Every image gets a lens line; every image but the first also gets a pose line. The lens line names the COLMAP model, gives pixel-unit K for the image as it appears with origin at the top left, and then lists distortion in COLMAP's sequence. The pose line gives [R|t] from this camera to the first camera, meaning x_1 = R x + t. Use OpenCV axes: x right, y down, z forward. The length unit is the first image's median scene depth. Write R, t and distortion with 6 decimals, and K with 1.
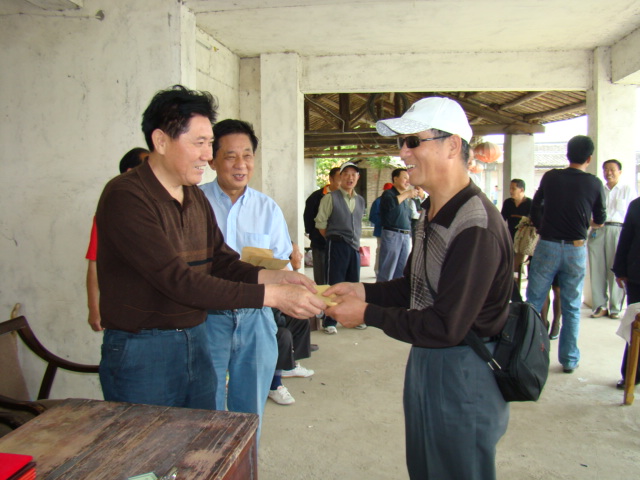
lens RADIAL K [[594.3, 0, 320.0], [0, 594.3, 240.0], [0, 0, 1]] dist [-0.181899, 0.126918]
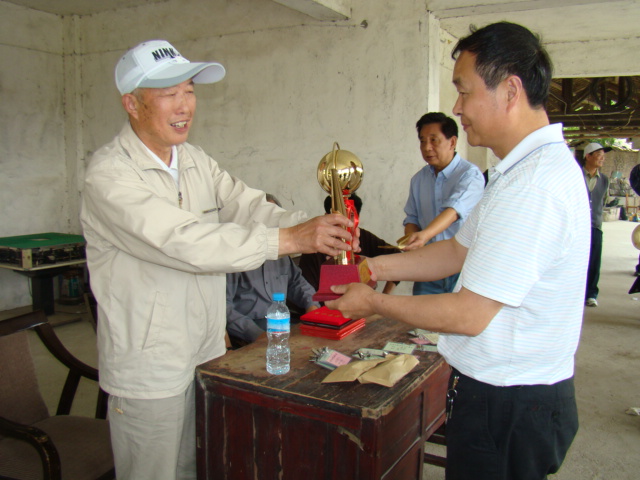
lens RADIAL K [[594.3, 0, 320.0], [0, 594.3, 240.0], [0, 0, 1]] dist [-0.181899, 0.126918]
pose [[0.936319, 0.052848, -0.347150, -0.003545], [-0.040980, 0.998300, 0.041446, 0.019809], [0.348750, -0.024580, 0.936893, -0.148242]]
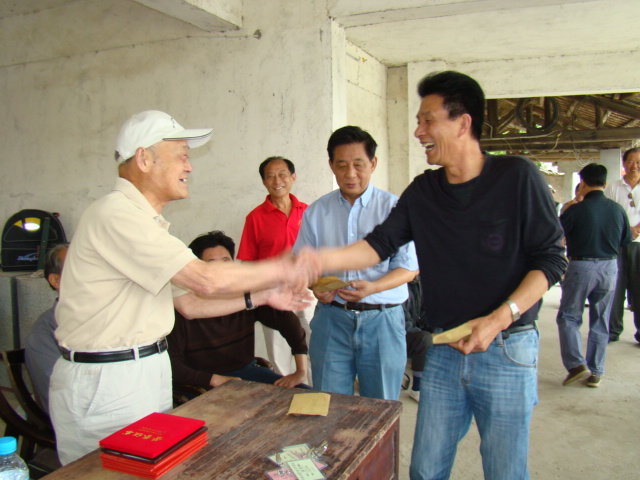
lens RADIAL K [[594.3, 0, 320.0], [0, 594.3, 240.0], [0, 0, 1]] dist [-0.181899, 0.126918]
pose [[0.969755, 0.012270, -0.243773, 0.001831], [-0.015130, 0.999837, -0.009863, 0.003237], [0.243612, 0.013253, 0.969782, -0.023022]]
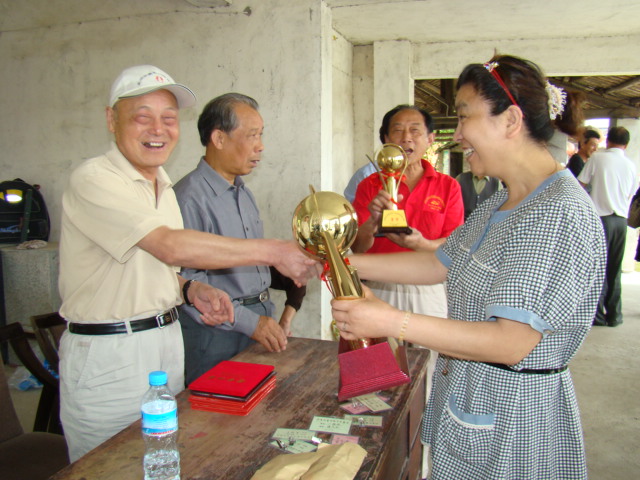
lens RADIAL K [[594.3, 0, 320.0], [0, 594.3, 240.0], [0, 0, 1]] dist [-0.181899, 0.126918]
pose [[0.989093, 0.020265, -0.145893, -0.042264], [-0.016328, 0.999471, 0.028137, 0.010515], [0.146386, -0.025448, 0.988900, -0.063704]]
